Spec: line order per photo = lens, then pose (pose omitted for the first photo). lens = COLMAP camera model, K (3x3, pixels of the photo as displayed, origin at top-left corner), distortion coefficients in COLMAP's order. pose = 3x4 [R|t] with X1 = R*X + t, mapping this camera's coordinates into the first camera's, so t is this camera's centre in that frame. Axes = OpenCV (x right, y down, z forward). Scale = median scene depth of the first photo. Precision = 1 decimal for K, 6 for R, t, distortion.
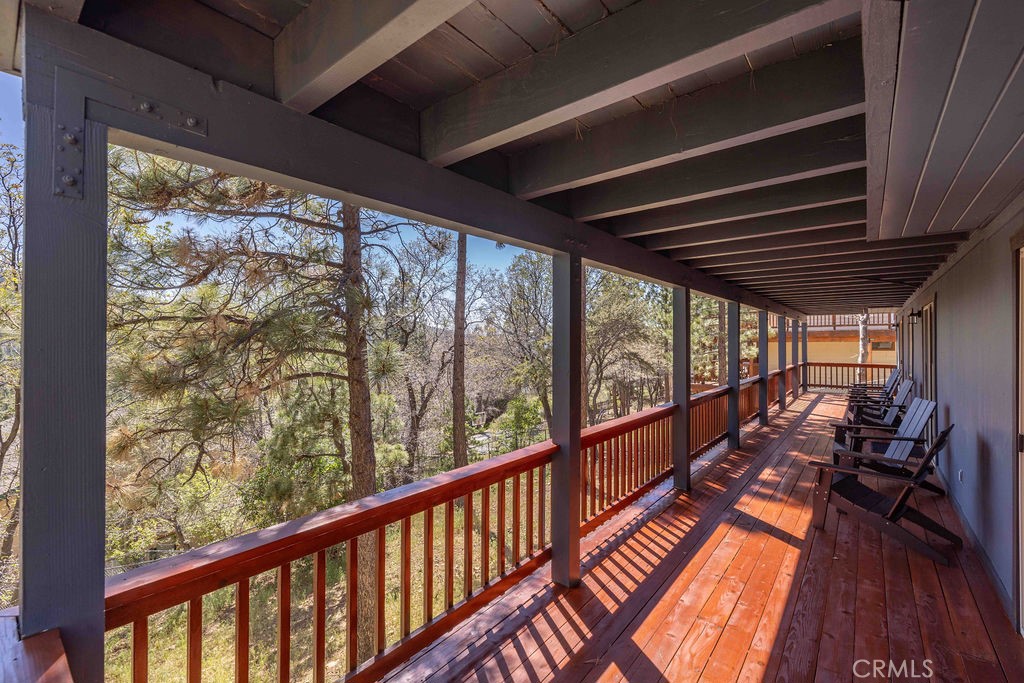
lens RADIAL K [[432.9, 0, 505.9], [0, 432.9, 338.0], [0, 0, 1]] dist [-0.000030, 0.000047]
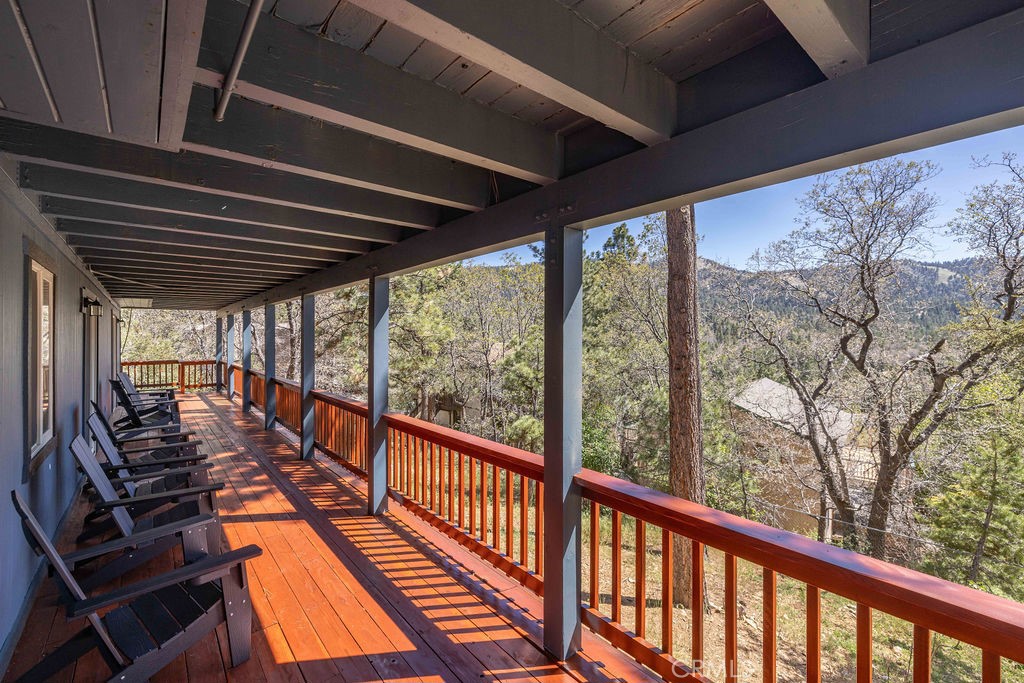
lens RADIAL K [[432.9, 0, 505.9], [0, 432.9, 338.0], [0, 0, 1]] dist [-0.000030, 0.000047]
pose [[-0.180472, 0.006900, -0.983556, 1.154415], [0.014067, 0.999891, 0.004433, 0.003999], [0.983480, -0.013036, -0.180550, 1.346807]]
